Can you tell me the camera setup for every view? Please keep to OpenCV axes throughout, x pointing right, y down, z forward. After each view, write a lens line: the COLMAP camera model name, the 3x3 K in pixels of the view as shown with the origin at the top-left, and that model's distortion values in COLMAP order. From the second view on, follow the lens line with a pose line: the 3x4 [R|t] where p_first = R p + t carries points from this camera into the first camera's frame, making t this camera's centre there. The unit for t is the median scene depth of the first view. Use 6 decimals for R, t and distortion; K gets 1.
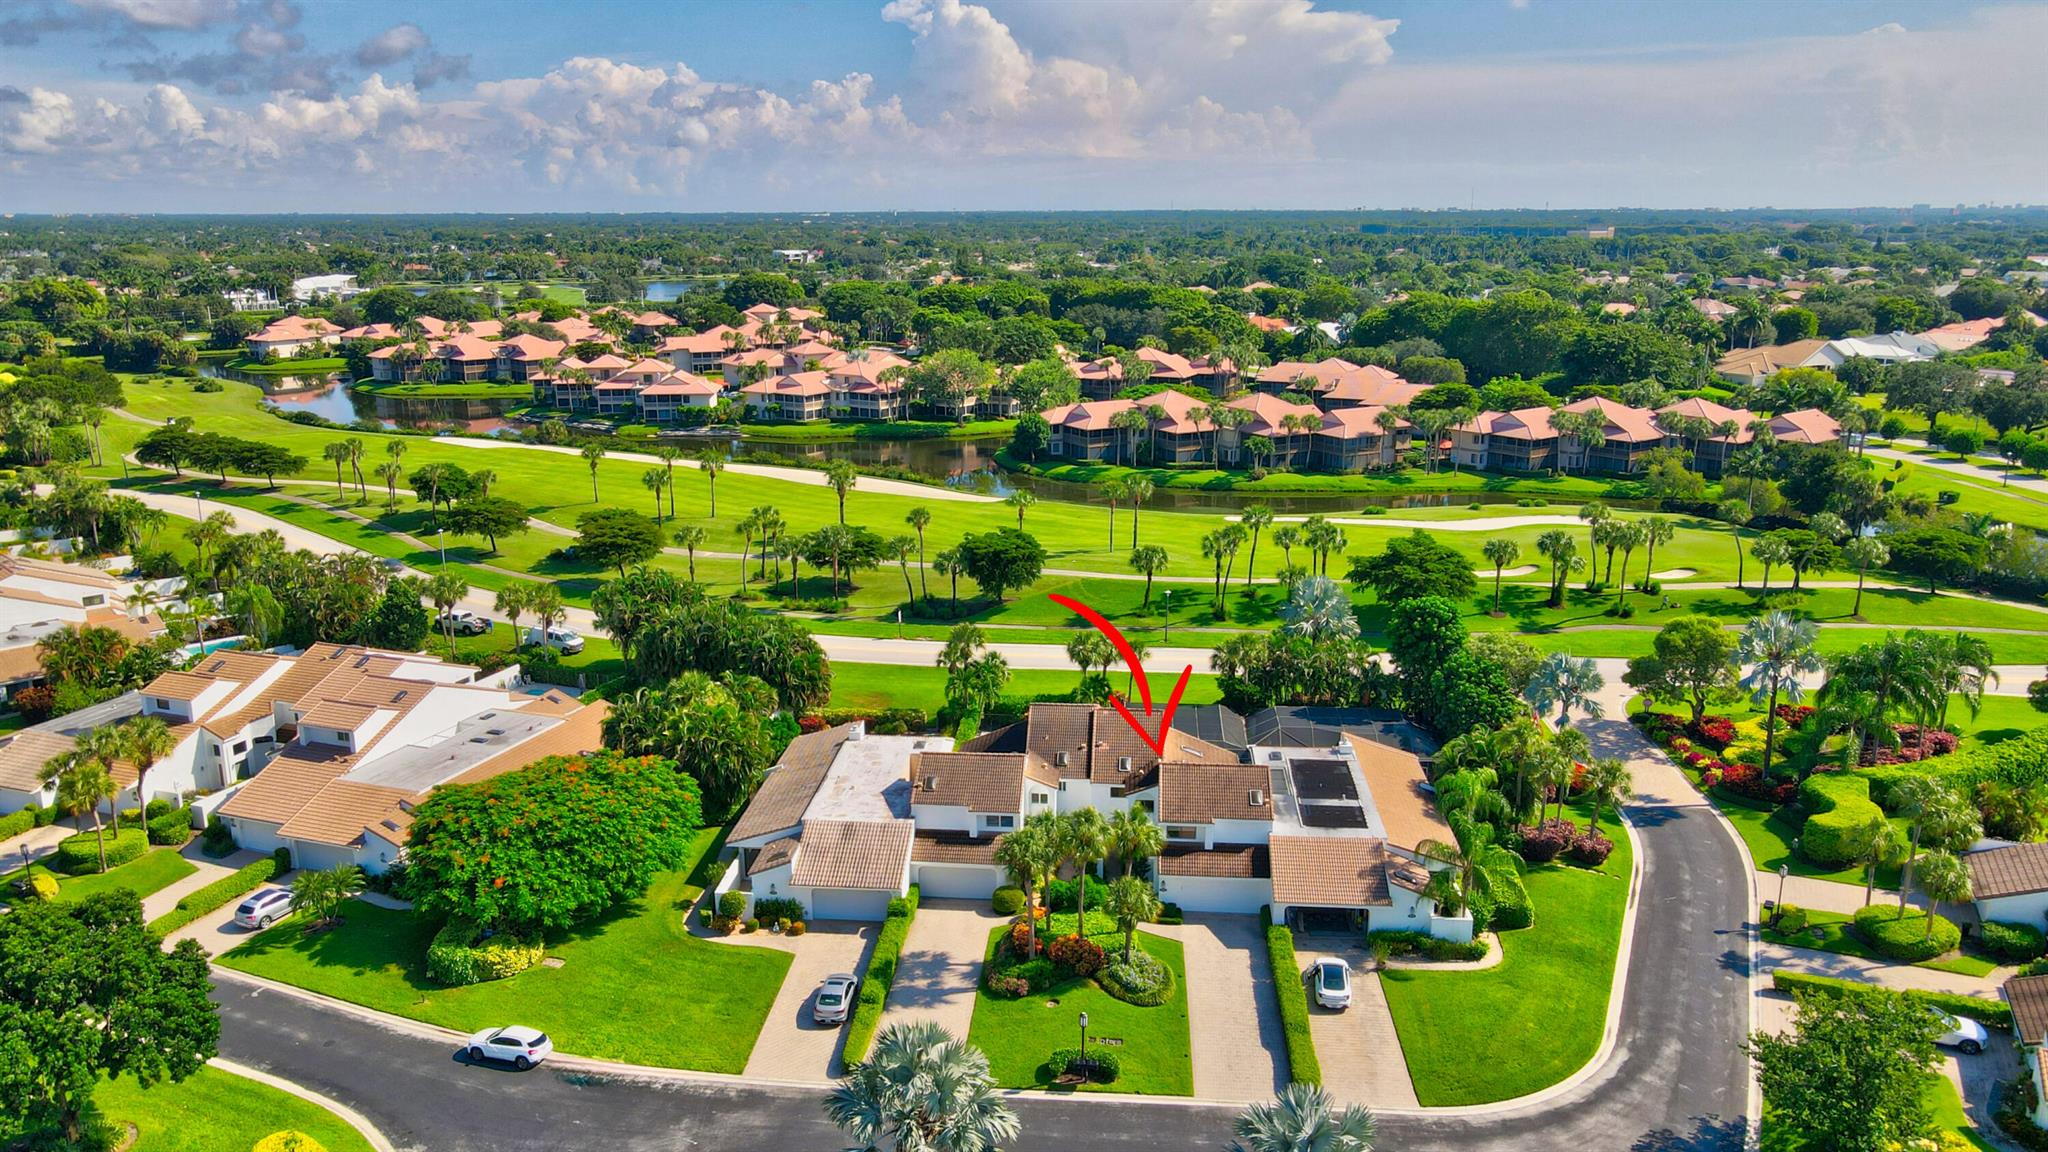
lens RADIAL K [[1511.7, 0, 1028.3], [0, 1511.7, 579.7], [0, 0, 1]] dist [0.003893, 0.019237]
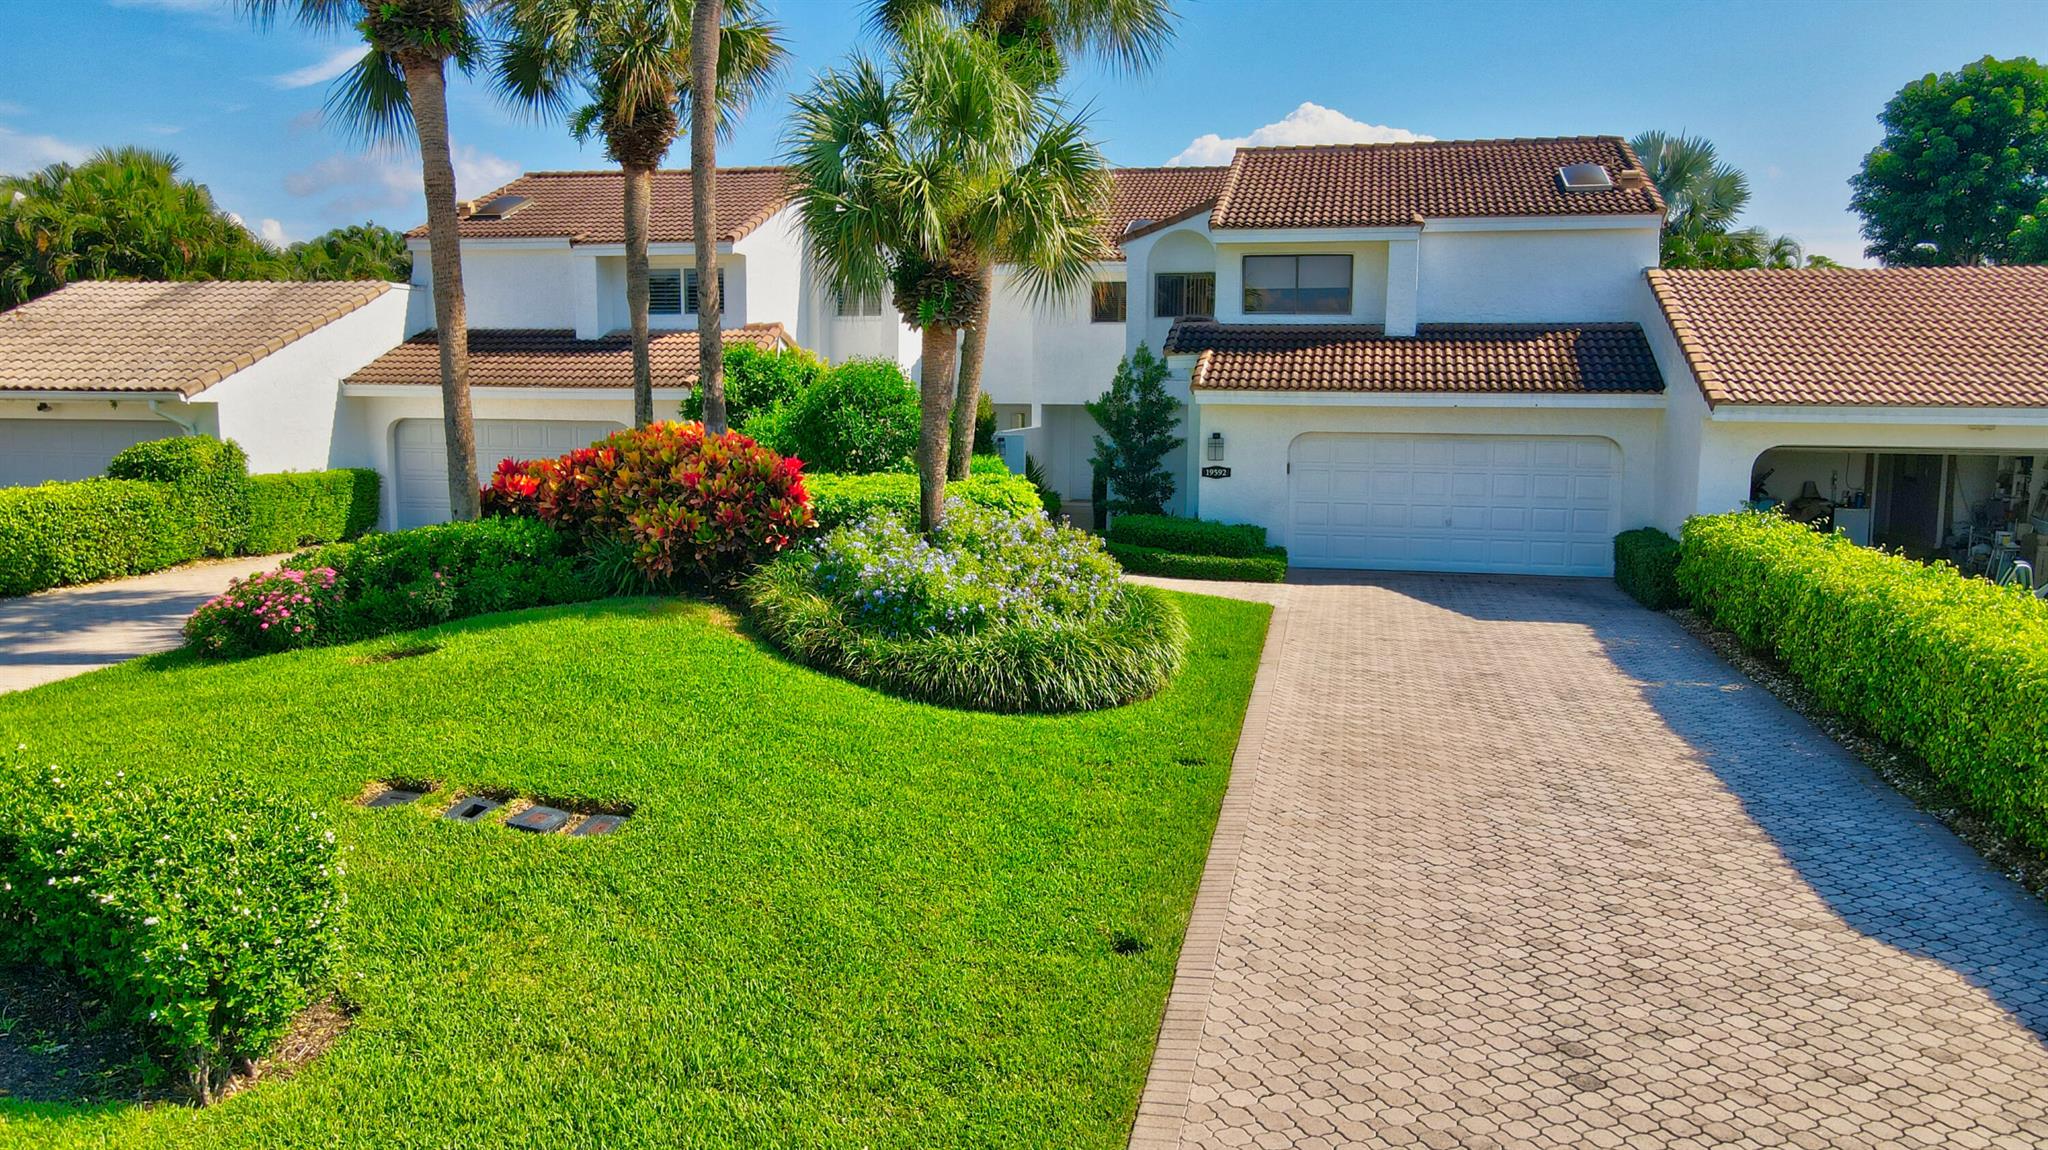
lens RADIAL K [[1511.7, 0, 1028.0], [0, 1511.7, 562.3], [0, 0, 1]] dist [0.003893, 0.019237]
pose [[0.990382, 0.021471, -0.136687, 0.076155], [-0.037949, 0.992155, -0.119116, 0.206163], [0.133057, 0.123158, 0.983427, 0.610302]]
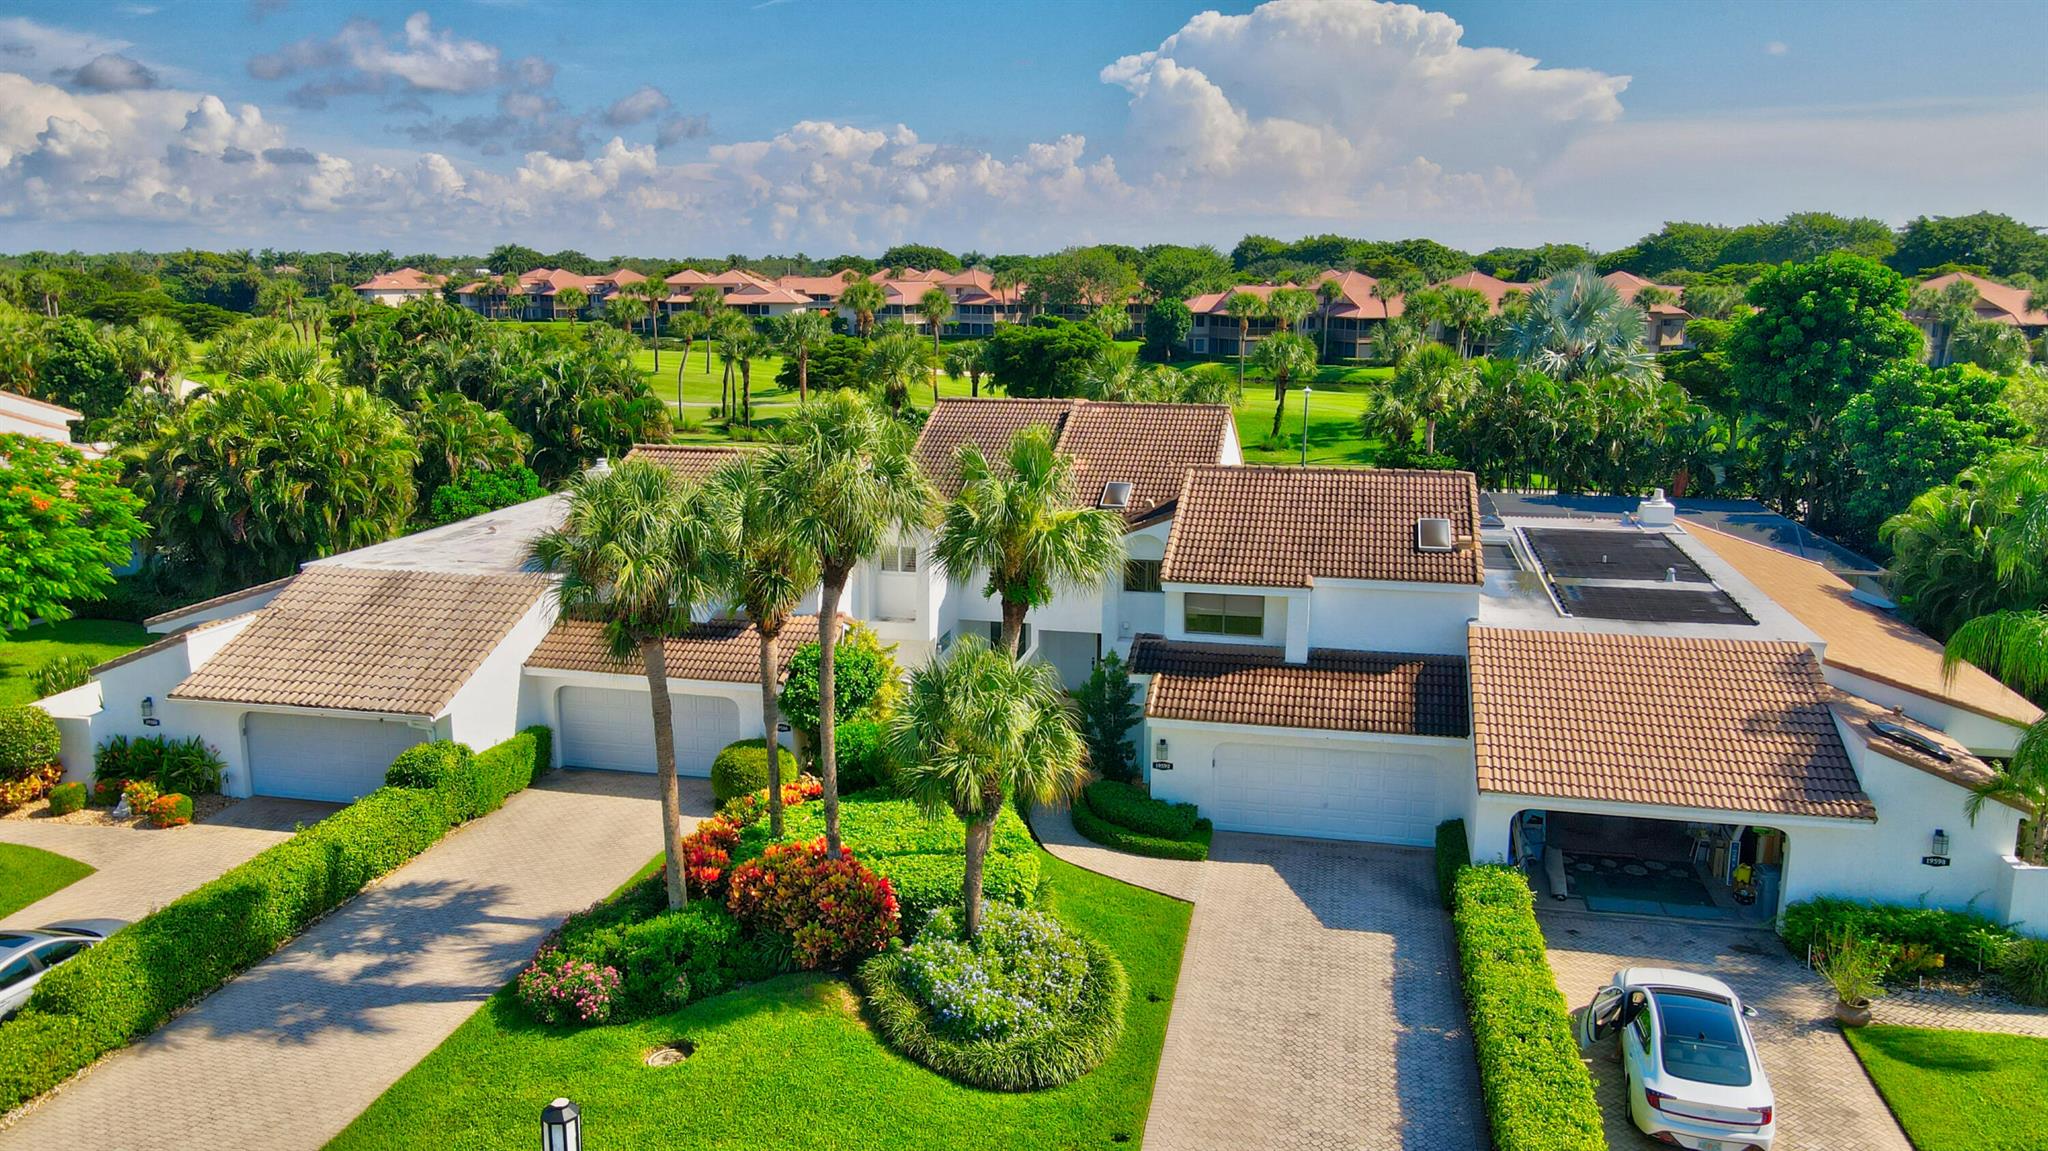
lens RADIAL K [[1511.7, 0, 1024.1], [0, 1511.7, 569.8], [0, 0, 1]] dist [0.003893, 0.019237]
pose [[0.990450, 0.028926, -0.134806, 0.084986], [-0.034772, 0.998545, -0.041217, 0.142704], [0.133418, 0.045511, 0.990014, 0.520114]]
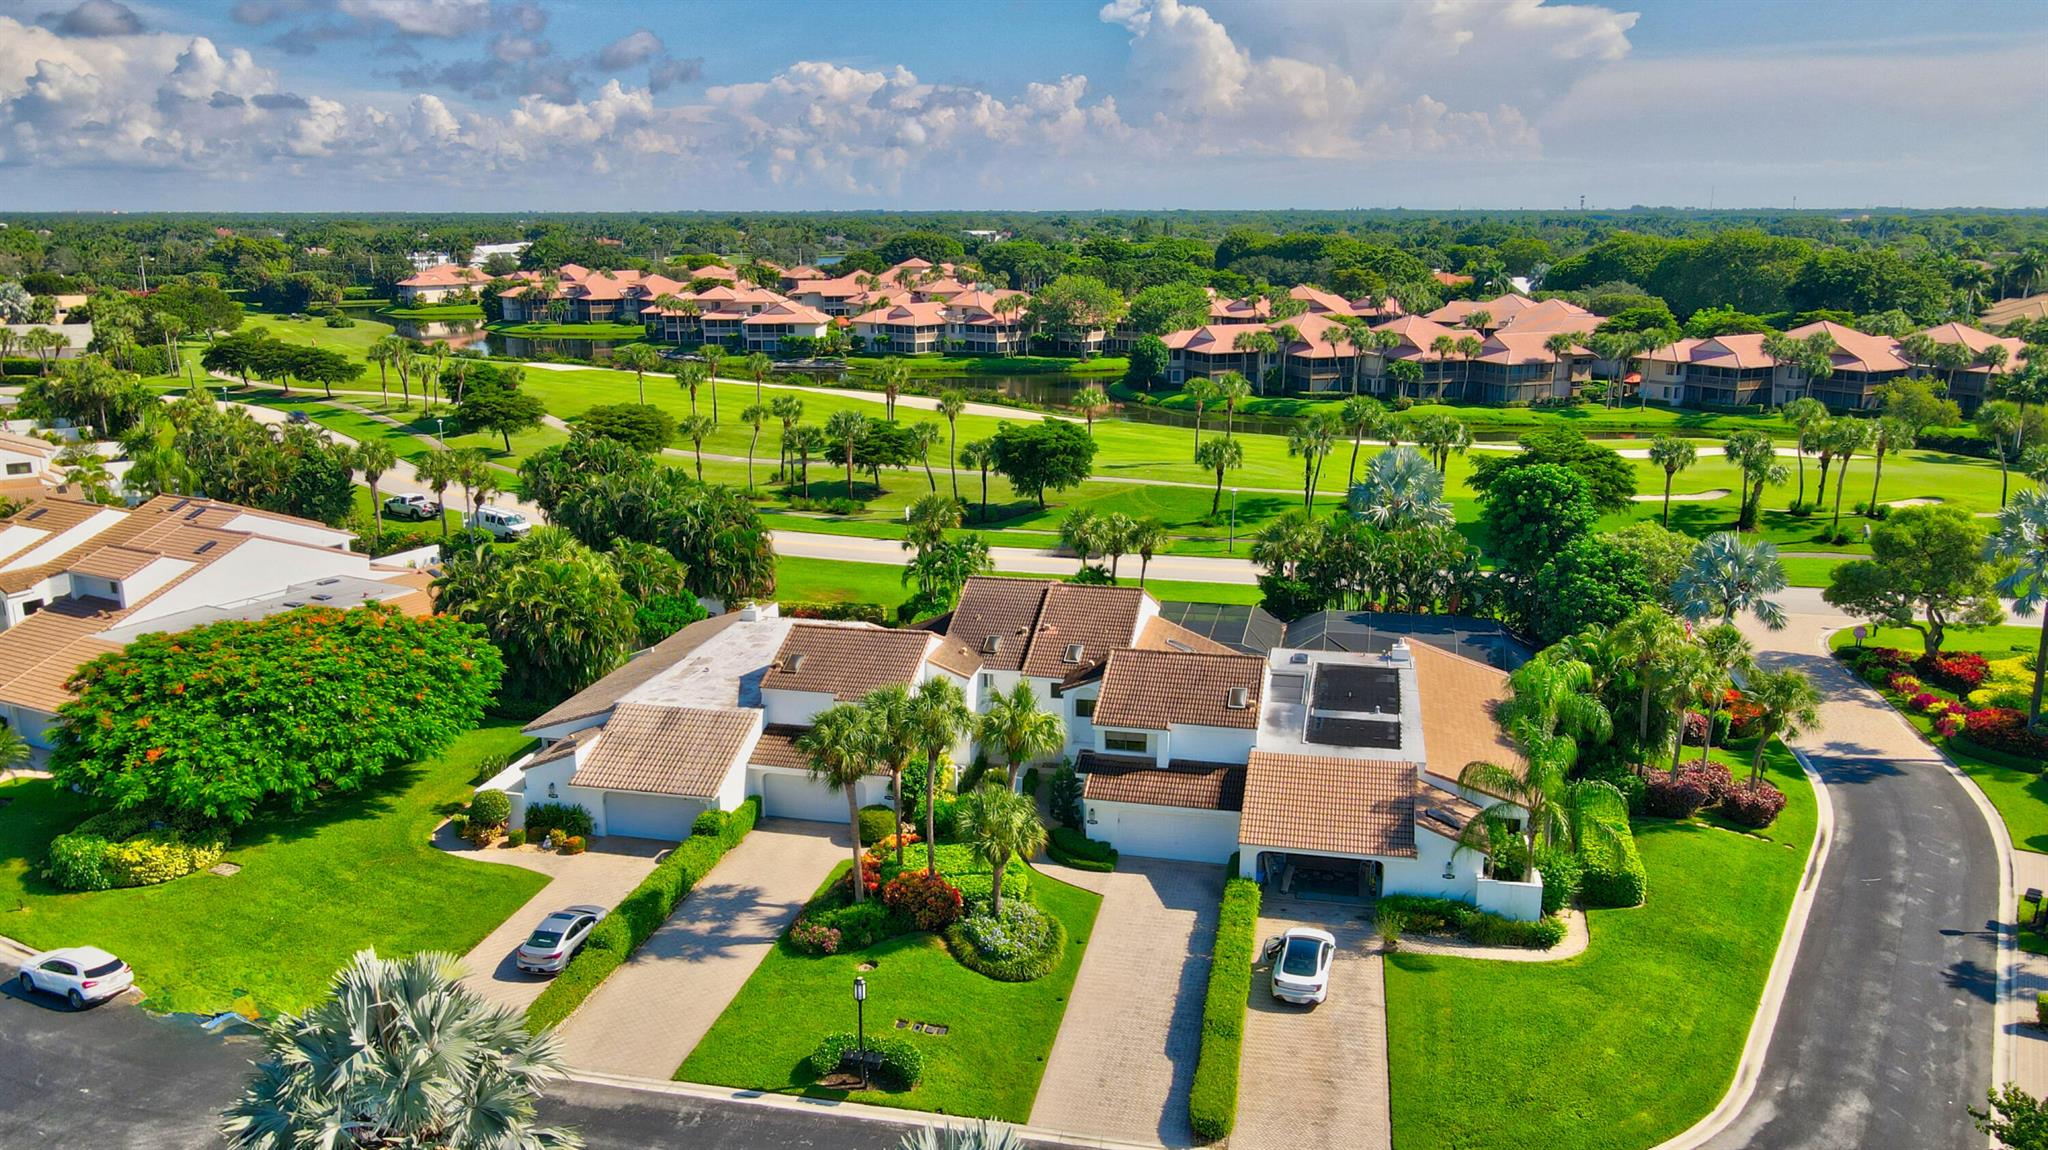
lens RADIAL K [[1511.7, 0, 1027.9], [0, 1511.7, 578.7], [0, 0, 1]] dist [0.003893, 0.019237]
pose [[0.990787, 0.032368, -0.131503, 0.120931], [-0.032565, 0.999469, 0.000647, 0.076820], [0.131455, 0.003642, 0.991316, 0.251090]]
